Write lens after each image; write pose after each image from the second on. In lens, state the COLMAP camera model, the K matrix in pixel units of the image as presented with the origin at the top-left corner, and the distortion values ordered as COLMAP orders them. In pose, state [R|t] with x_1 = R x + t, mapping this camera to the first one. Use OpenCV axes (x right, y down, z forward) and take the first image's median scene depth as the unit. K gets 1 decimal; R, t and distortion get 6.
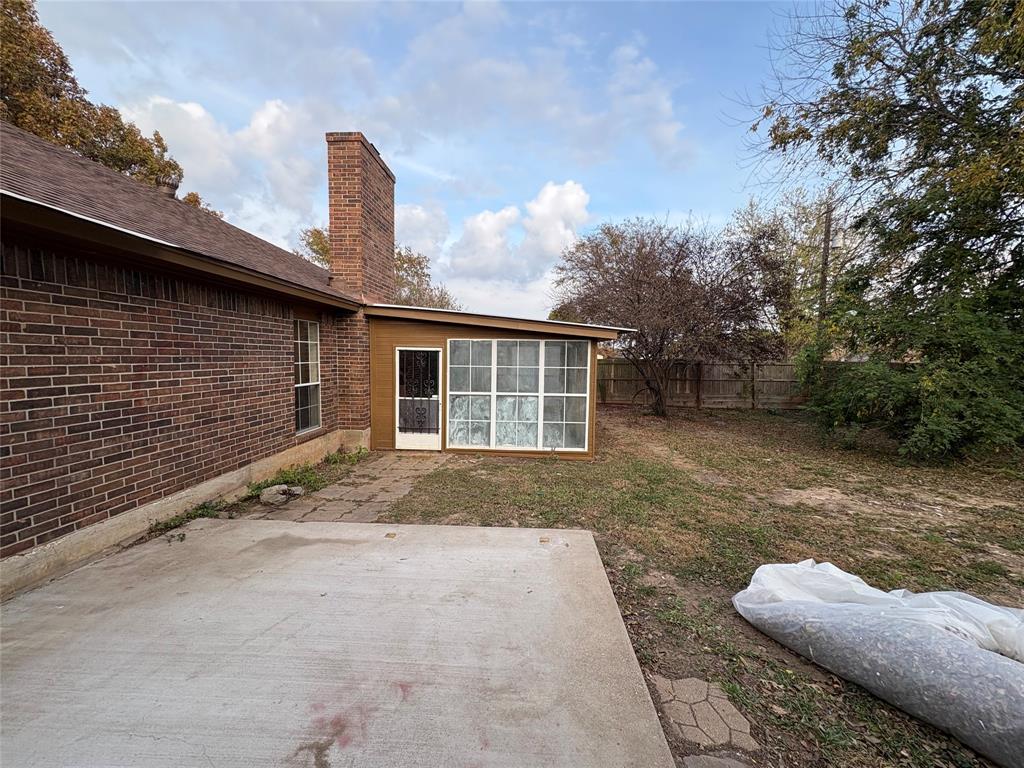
lens RADIAL K [[409.5, 0, 507.4], [0, 409.5, 380.6], [0, 0, 1]] dist [0.002696, -0.000342]
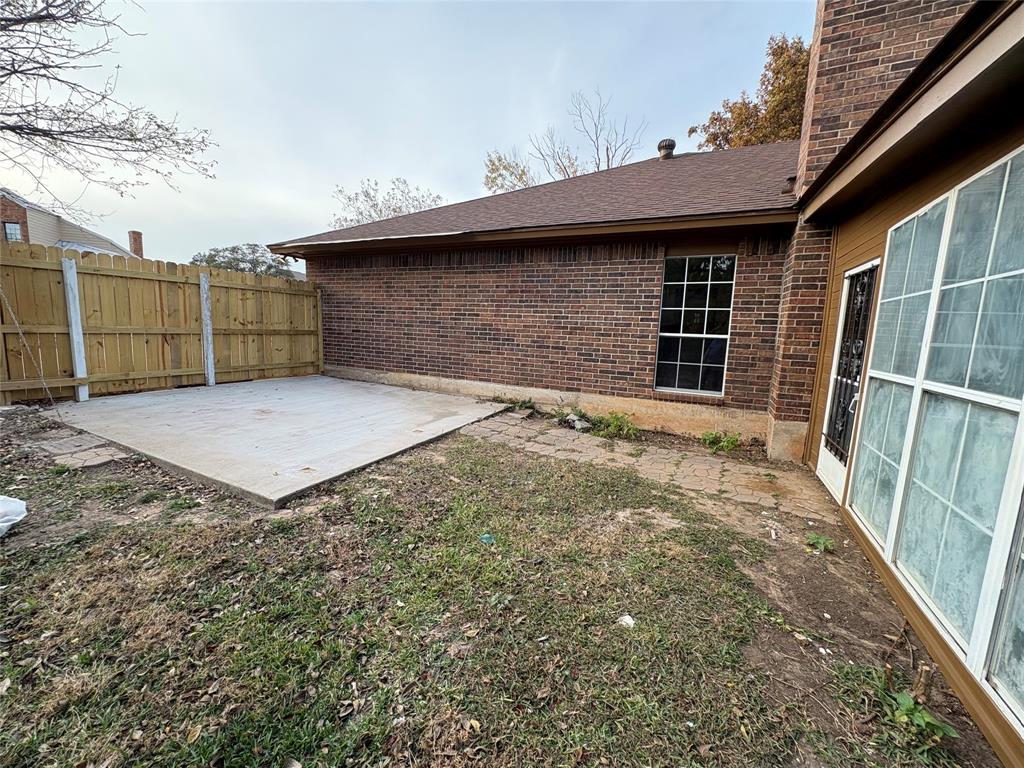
lens RADIAL K [[409.5, 0, 511.7], [0, 409.5, 384.9], [0, 0, 1]] dist [0.002696, -0.000342]
pose [[-0.394522, 0.101403, -0.913274, 0.624182], [-0.096326, 0.983852, 0.150851, 0.028839], [0.913823, 0.147486, -0.378384, 1.515241]]
